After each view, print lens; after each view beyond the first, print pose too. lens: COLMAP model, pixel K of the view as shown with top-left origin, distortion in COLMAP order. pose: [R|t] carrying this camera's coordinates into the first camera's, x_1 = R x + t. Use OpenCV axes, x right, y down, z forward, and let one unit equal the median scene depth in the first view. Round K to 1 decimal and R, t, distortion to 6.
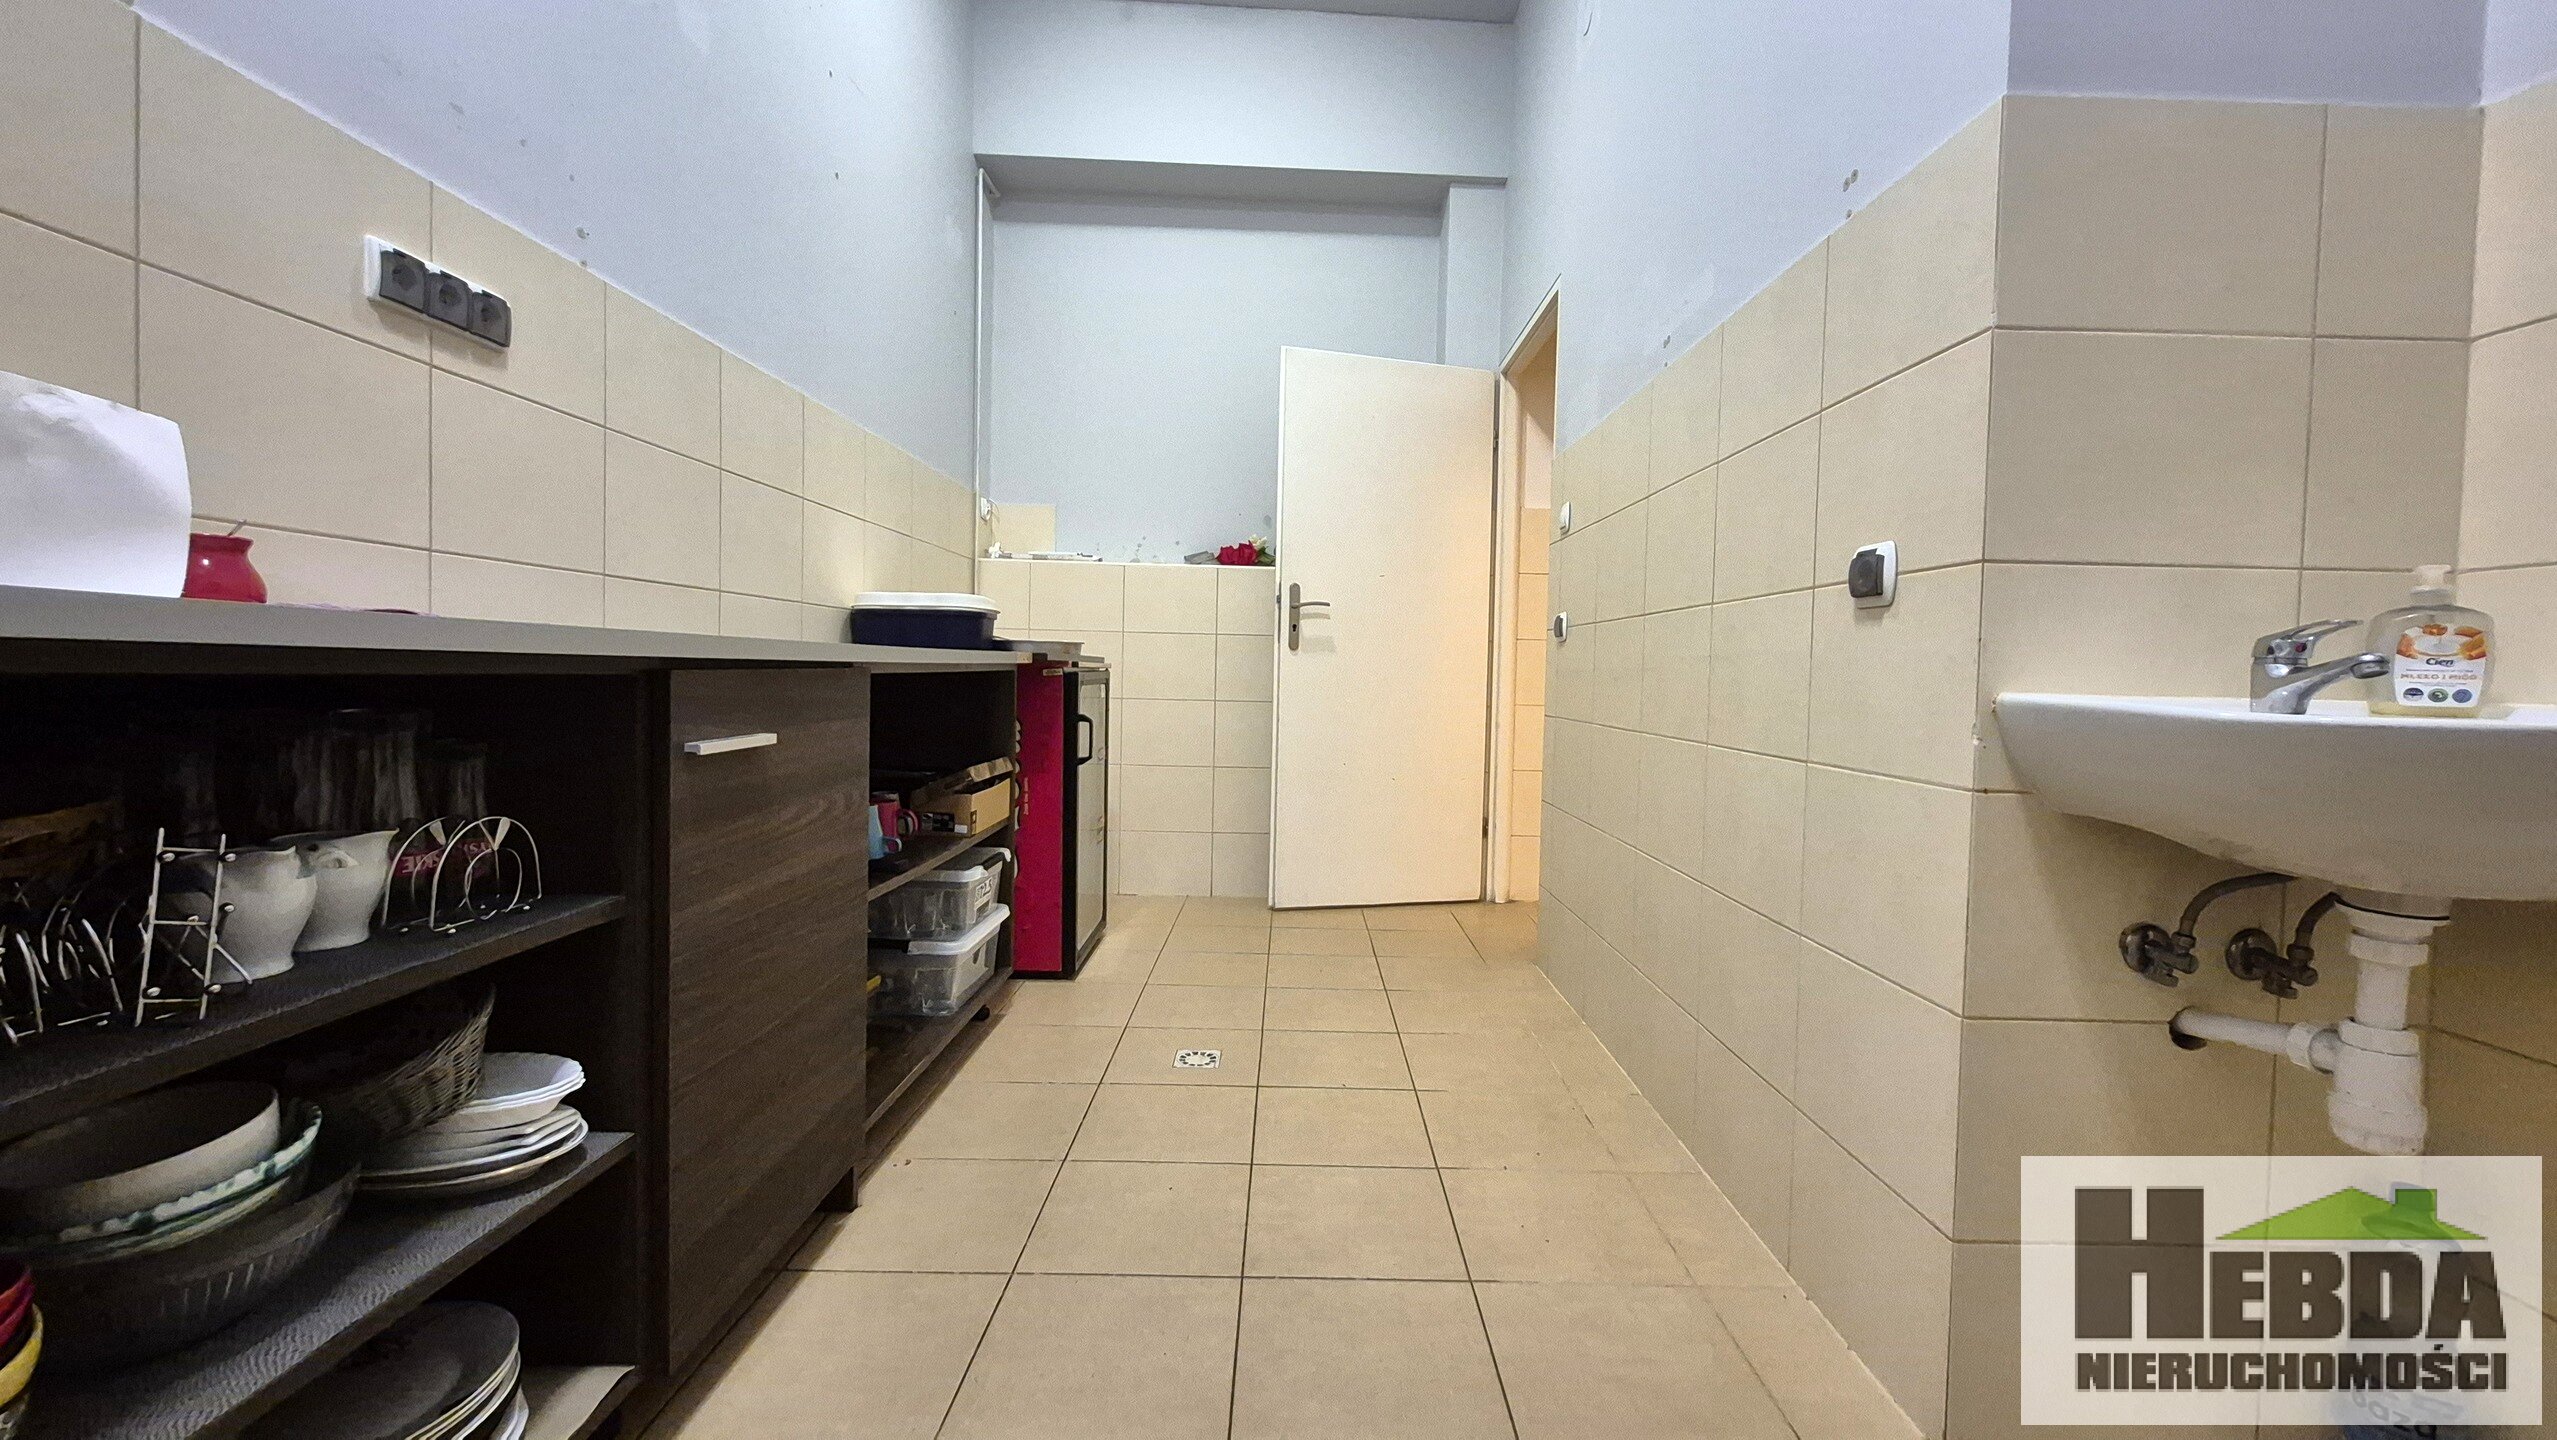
lens RADIAL K [[1009.1, 0, 1291.8], [0, 1009.1, 706.1], [0, 0, 1]] dist [0.001745, -0.000984]
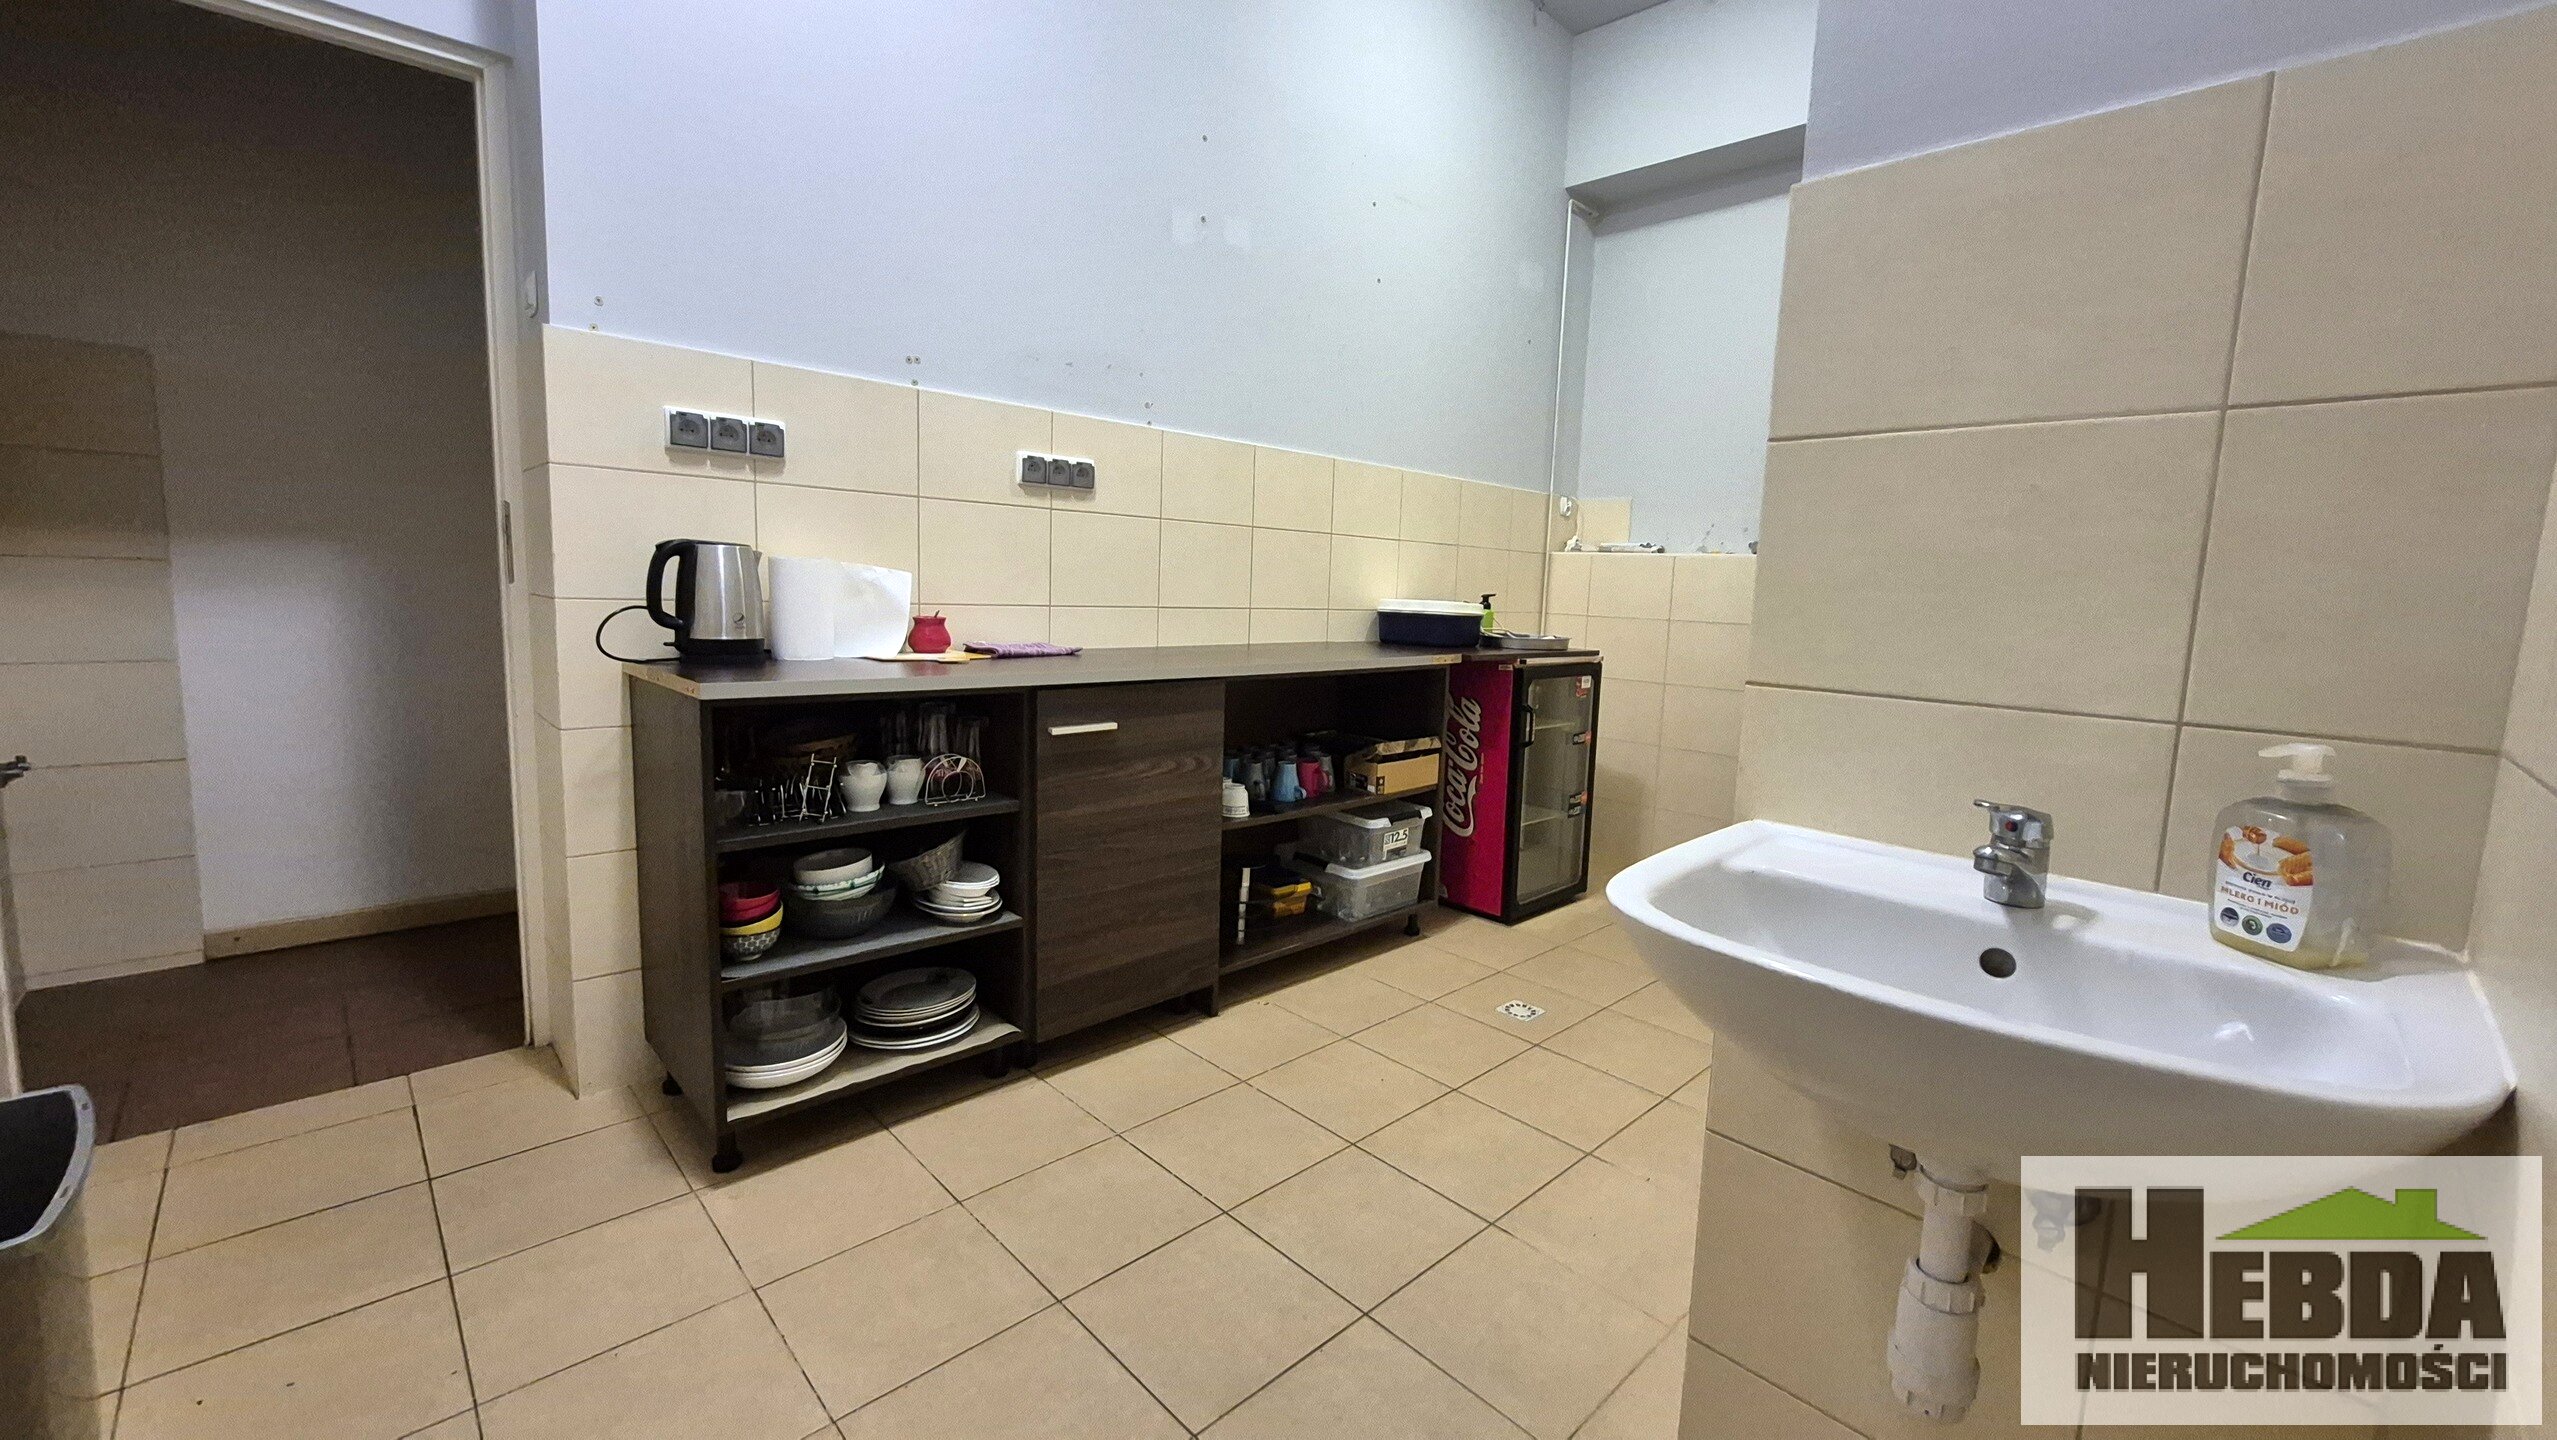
lens RADIAL K [[1009.1, 0, 1299.8], [0, 1009.1, 706.4], [0, 0, 1]] dist [0.001745, -0.000984]
pose [[0.691229, 0.091115, -0.716869, 0.894224], [-0.045764, 0.995547, 0.082408, -0.148843], [0.721185, -0.024156, 0.692321, 0.011215]]
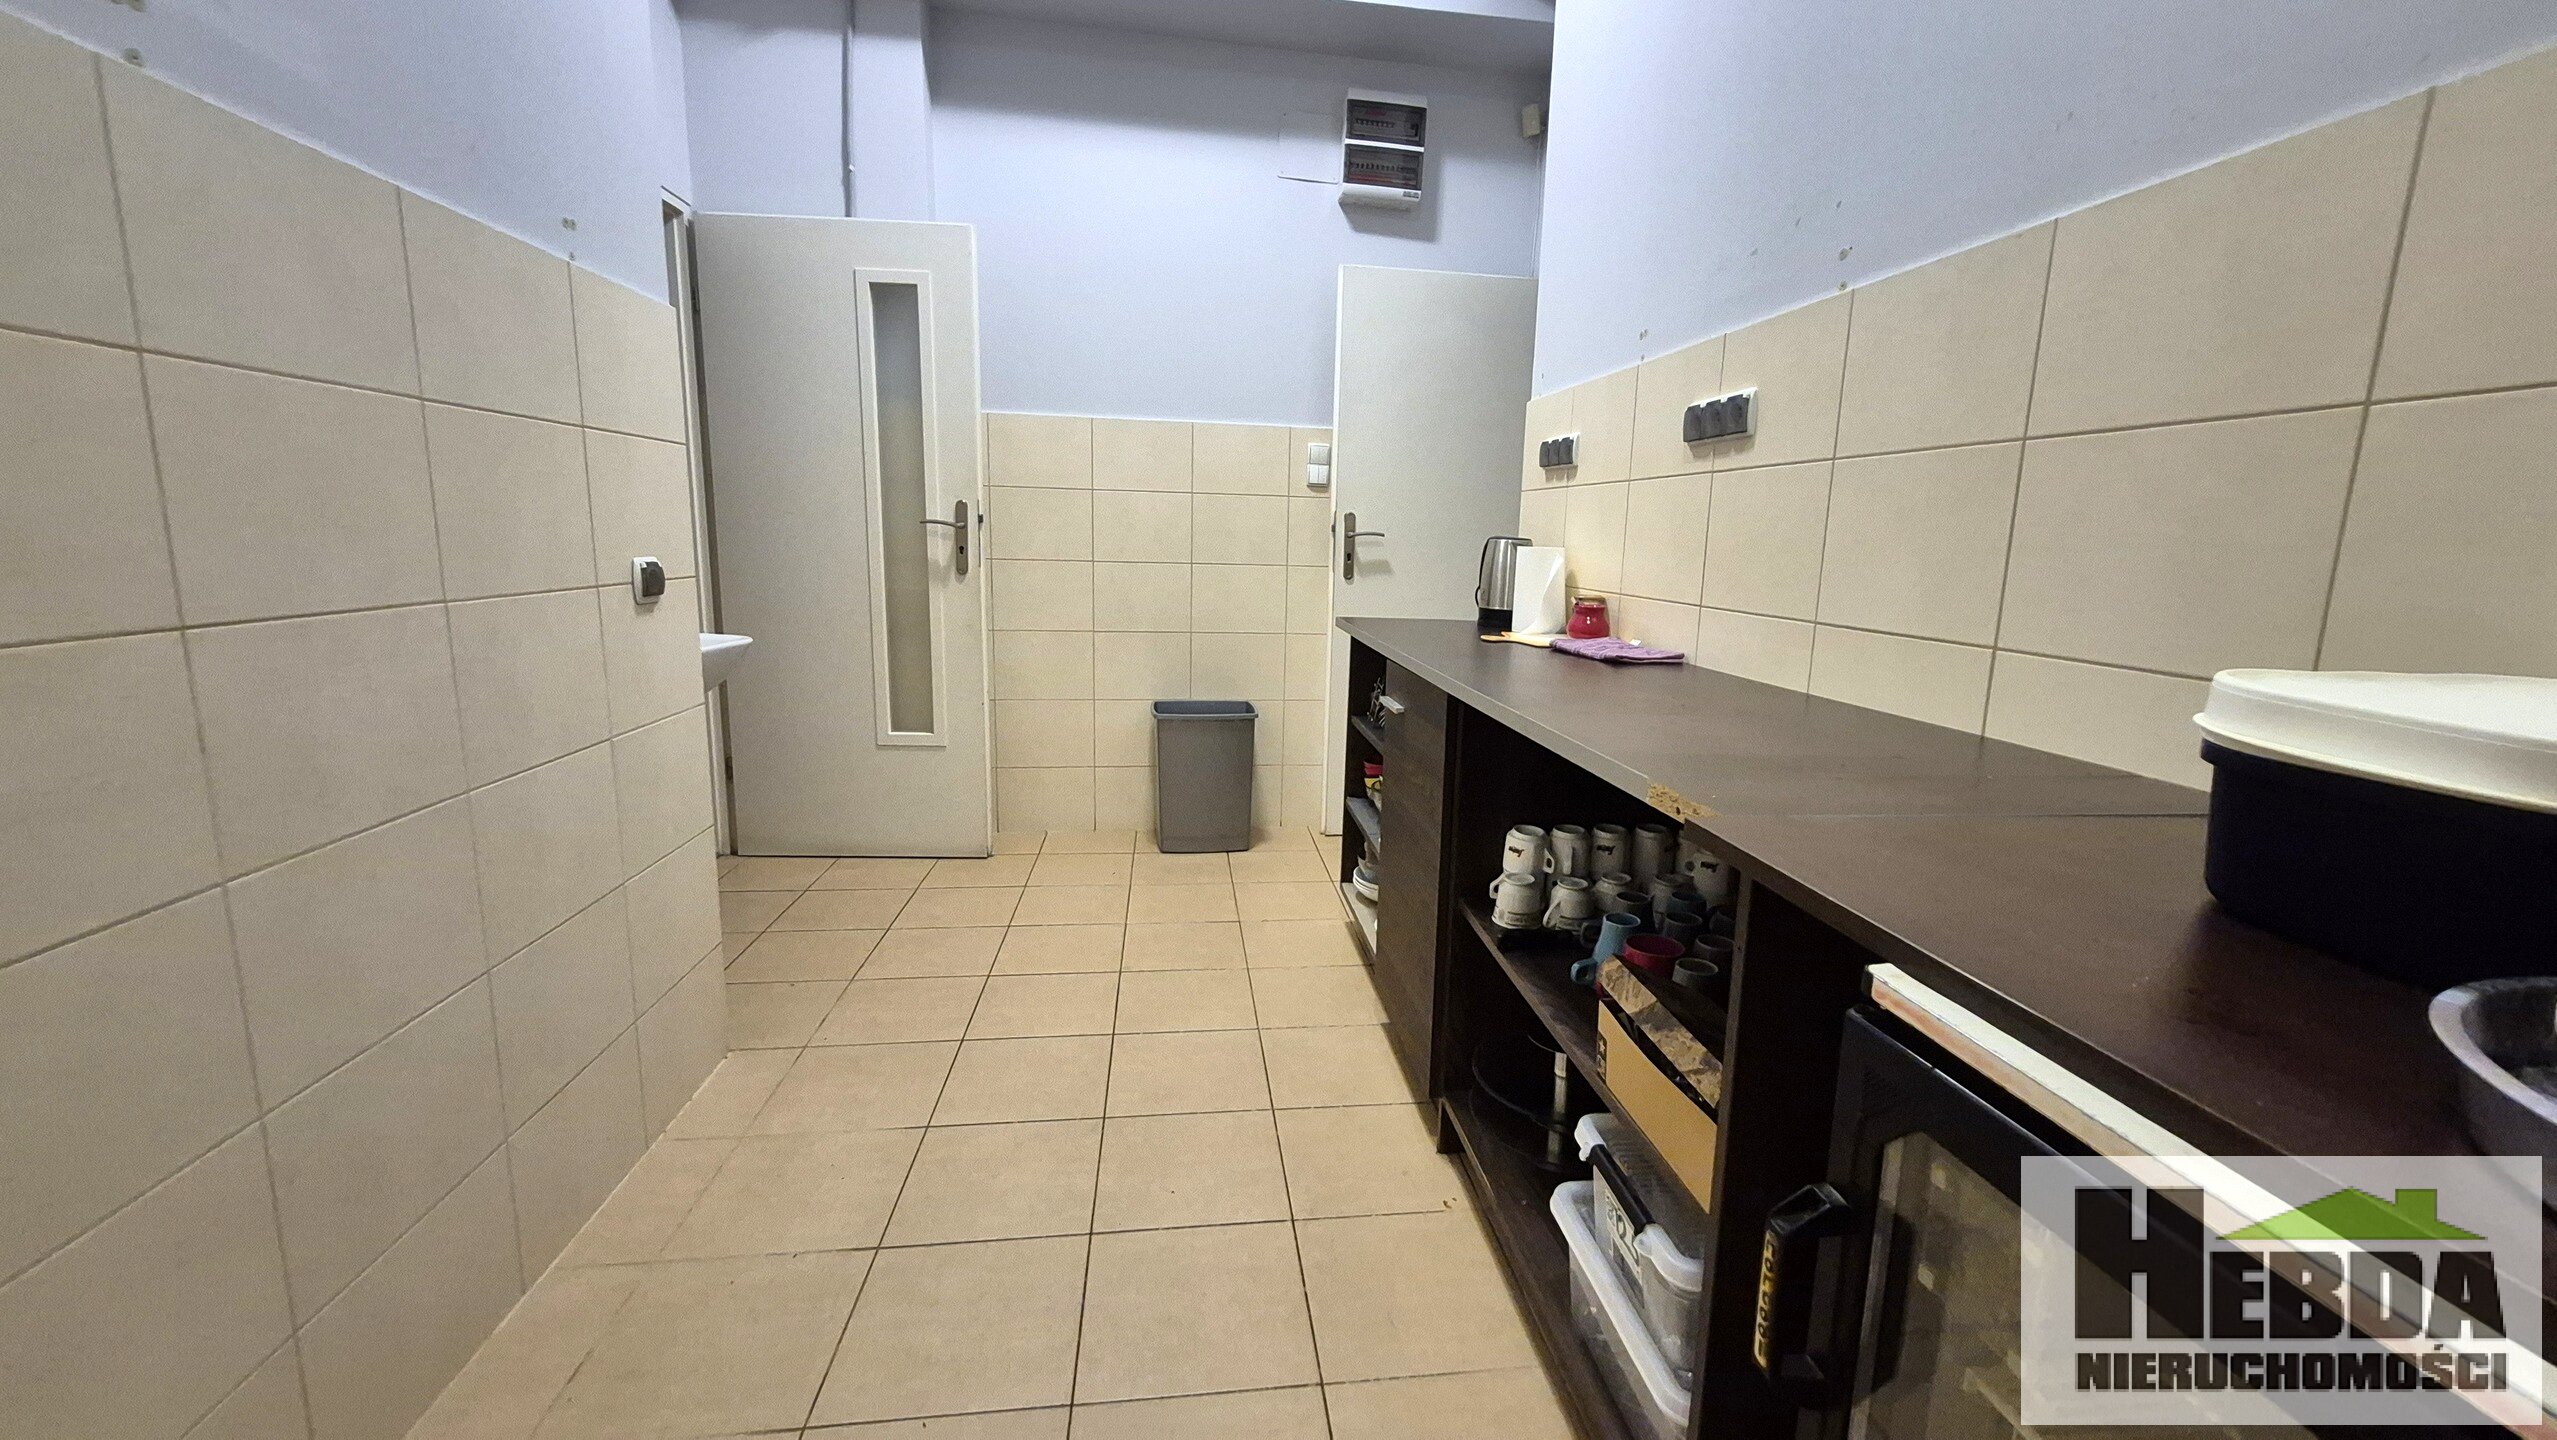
lens RADIAL K [[1009.1, 0, 1289.2], [0, 1009.1, 710.1], [0, 0, 1]] dist [0.001745, -0.000984]
pose [[-0.992331, -0.023077, -0.121439, -0.122093], [-0.047415, 0.978332, 0.201539, -0.276350], [0.114157, 0.205751, -0.971923, 2.398045]]
